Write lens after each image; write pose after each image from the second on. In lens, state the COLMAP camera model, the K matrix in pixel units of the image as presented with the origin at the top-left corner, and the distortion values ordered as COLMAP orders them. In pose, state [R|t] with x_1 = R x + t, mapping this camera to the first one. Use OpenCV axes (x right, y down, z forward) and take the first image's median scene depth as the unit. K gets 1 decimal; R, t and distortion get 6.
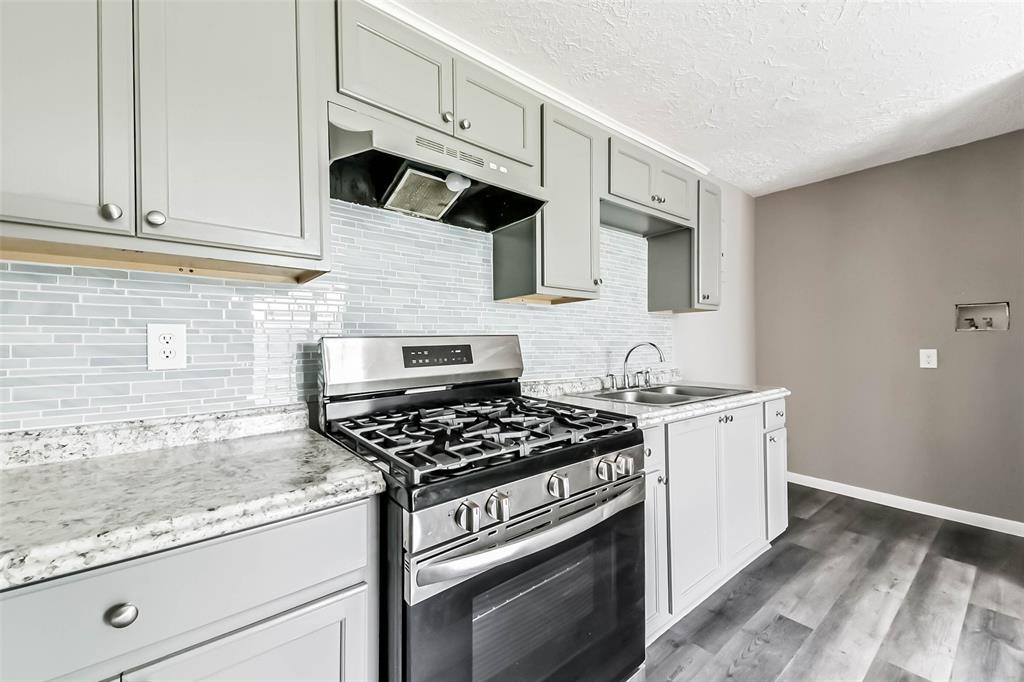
lens RADIAL K [[403.8, 0, 508.2], [0, 403.8, 343.3], [0, 0, 1]] dist [0.066338, -0.024415]
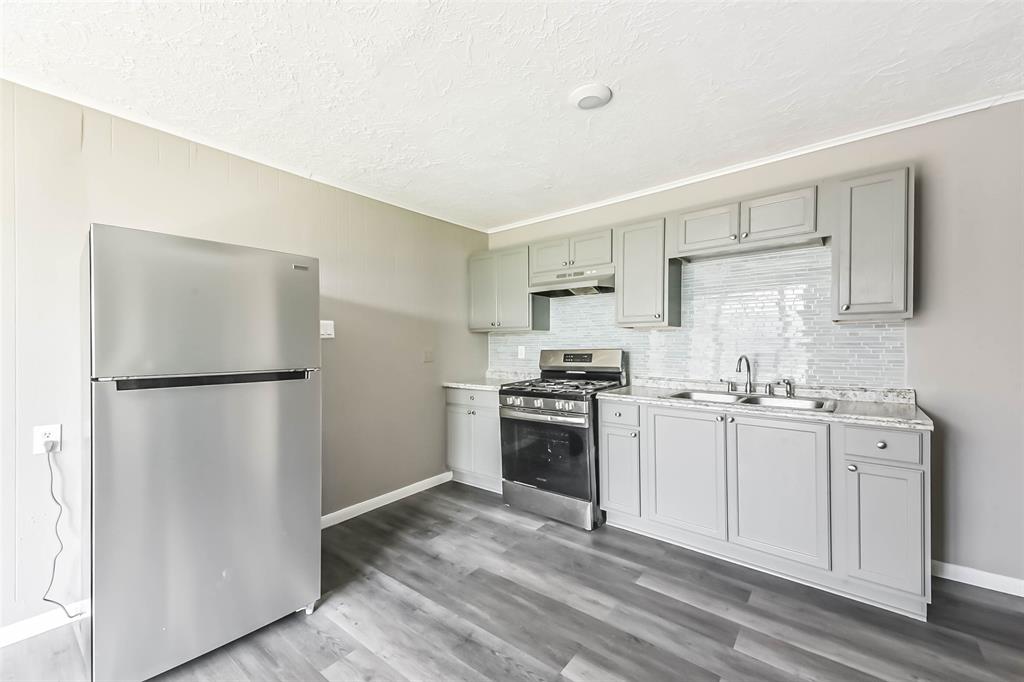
lens RADIAL K [[403.8, 0, 508.2], [0, 403.8, 343.3], [0, 0, 1]] dist [0.066338, -0.024415]
pose [[0.215596, 0.008338, -0.976447, 1.242374], [0.009018, 0.999904, 0.010530, -0.050745], [0.976441, -0.011076, 0.215500, 0.070233]]
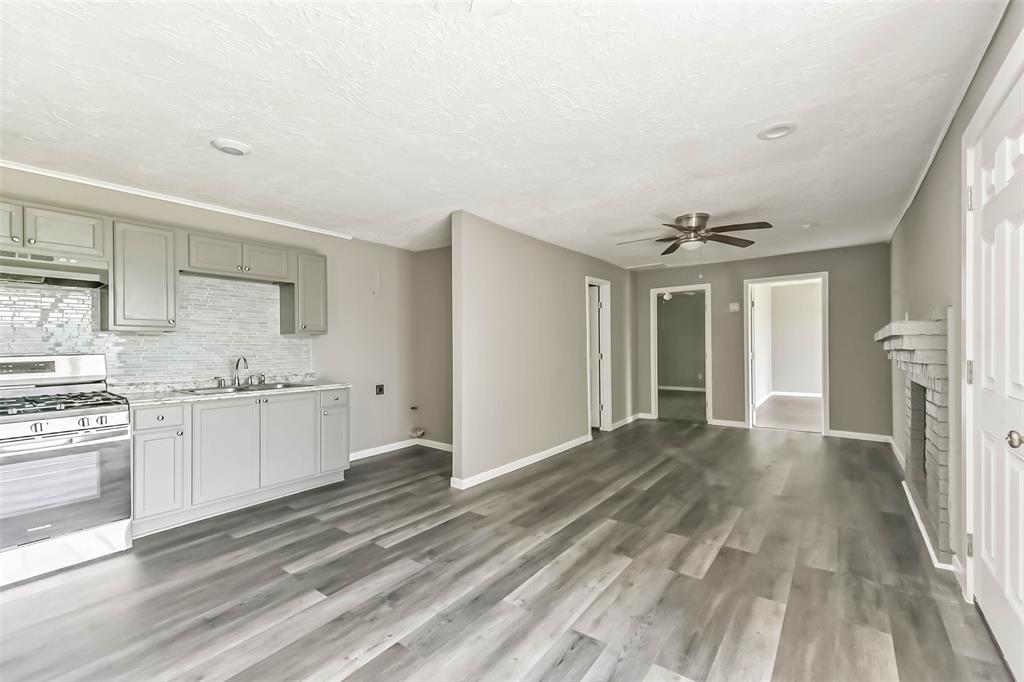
lens RADIAL K [[429.1, 0, 509.8], [0, 429.1, 346.0], [0, 0, 1]] dist [0.039426, -0.014018]
pose [[0.969723, 0.003384, 0.244183, 0.853195], [-0.004041, 0.999989, 0.002189, -0.046235], [-0.244173, -0.003110, 0.969727, -0.817406]]
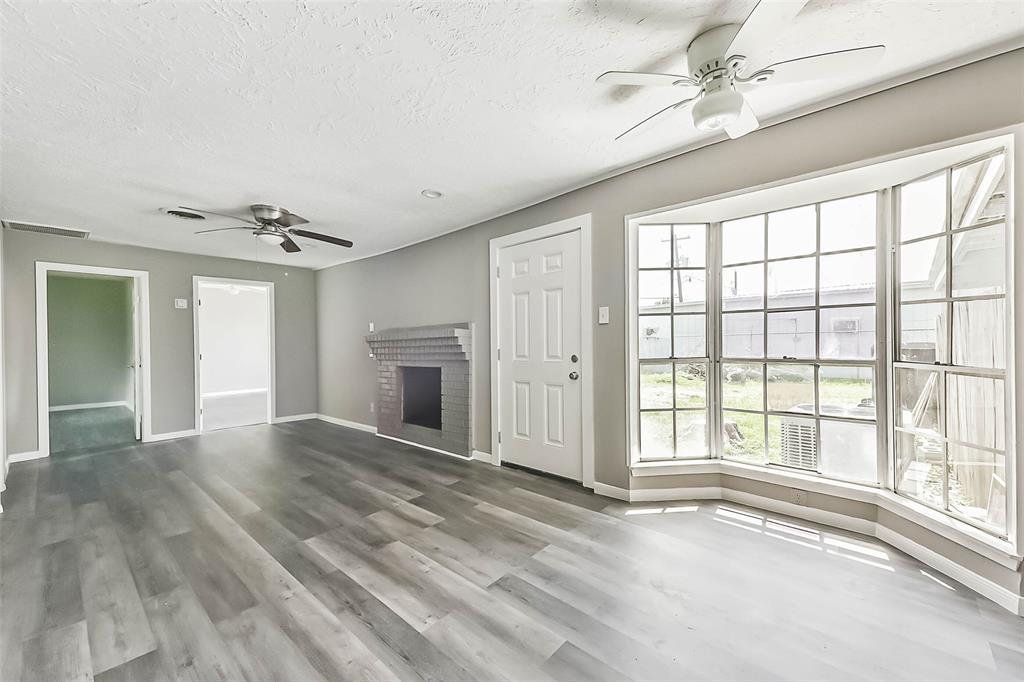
lens RADIAL K [[398.8, 0, 509.9], [0, 398.8, 344.4], [0, 0, 1]] dist [0.067184, -0.025004]
pose [[-0.152870, 0.009168, 0.988204, 0.311049], [0.009241, 0.999927, -0.007848, -0.024604], [-0.988203, 0.007933, -0.152944, 0.005775]]
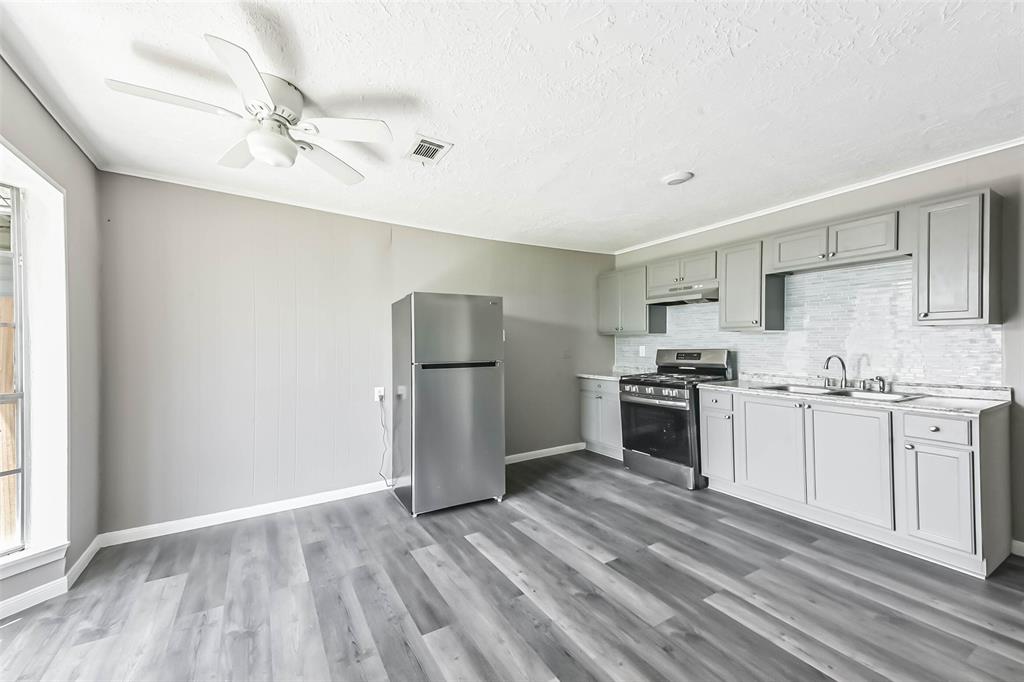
lens RADIAL K [[401.0, 0, 507.1], [0, 401.0, 343.1], [0, 0, 1]] dist [0.094287, -0.030293]
pose [[-0.129298, 0.014641, -0.991498, 1.739799], [0.017022, 0.999776, 0.012543, -0.073319], [0.991460, -0.015256, -0.129519, 0.072684]]
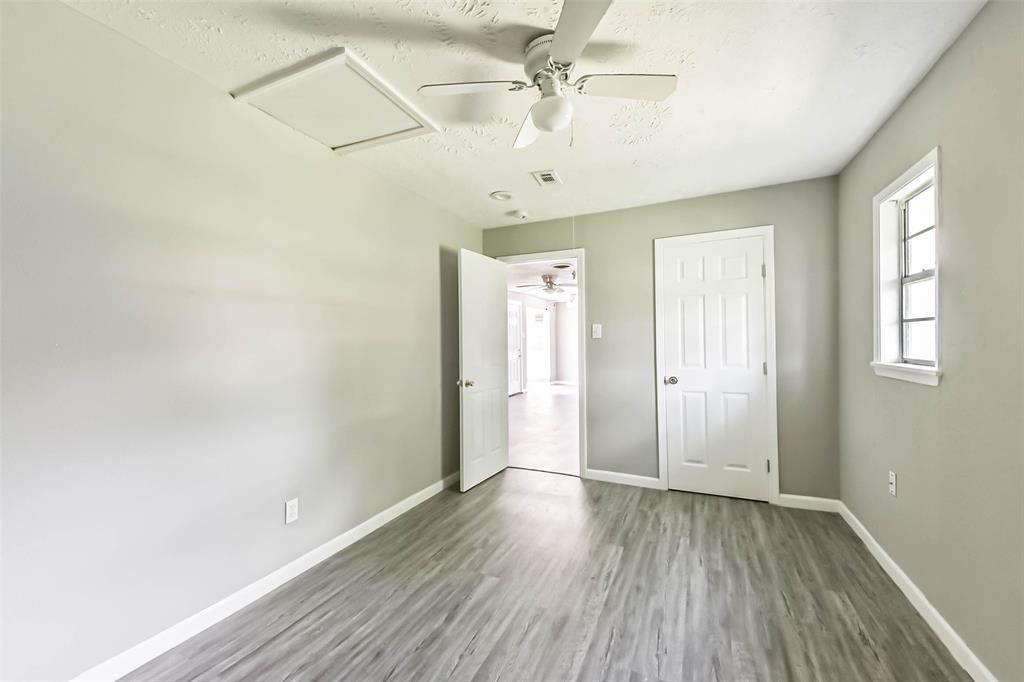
lens RADIAL K [[409.4, 0, 512.0], [0, 409.4, 341.0], [0, 0, 1]] dist [-0.022941, -0.000231]
pose [[-0.892852, 0.018964, -0.449950, 3.600546], [0.021794, 0.999762, -0.001110, -0.070049], [0.449822, -0.010797, -0.893053, 3.264526]]
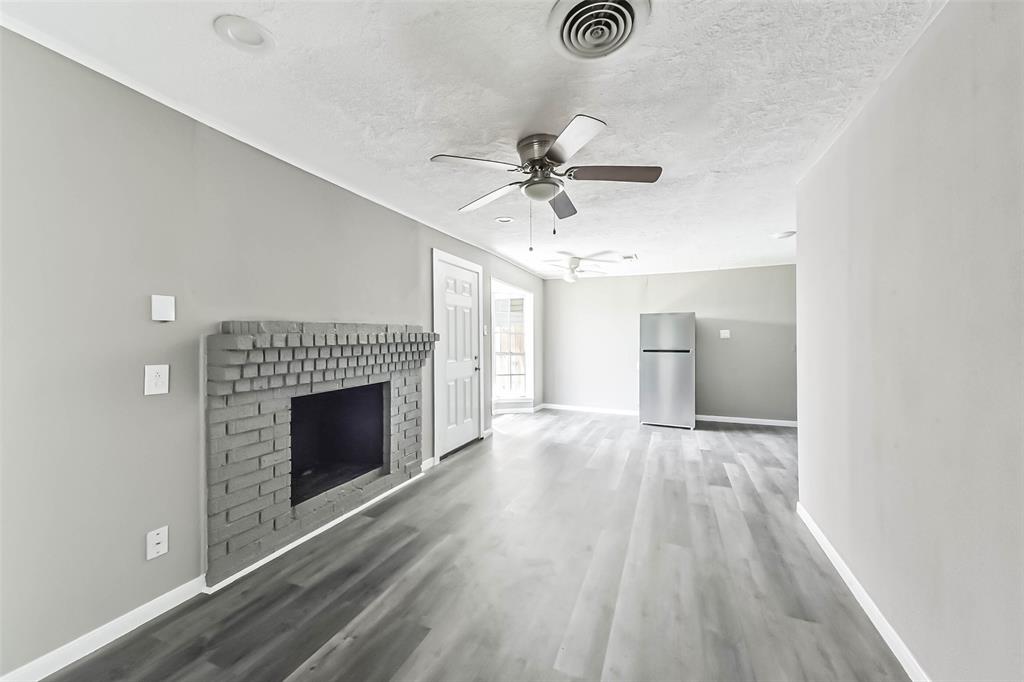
lens RADIAL K [[398.8, 0, 509.9], [0, 398.8, 344.4], [0, 0, 1]] dist [0.067184, -0.025004]
pose [[-0.874687, 0.020852, -0.484239, 2.503153], [0.014910, 0.999759, 0.016120, -0.080866], [0.484458, 0.006880, -0.874787, 1.474568]]
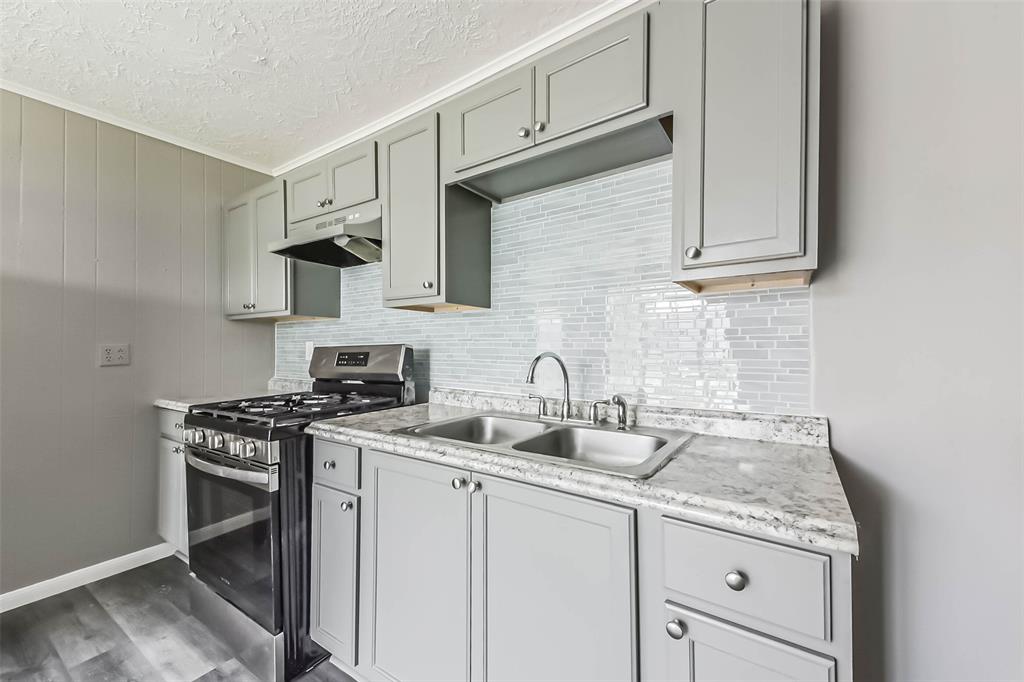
lens RADIAL K [[403.8, 0, 508.2], [0, 403.8, 343.3], [0, 0, 1]] dist [0.066338, -0.024415]
pose [[0.293185, 0.000289, -0.956056, 0.860896], [0.003421, 0.999993, 0.001351, -0.016711], [0.956050, -0.003667, 0.293182, 0.685326]]
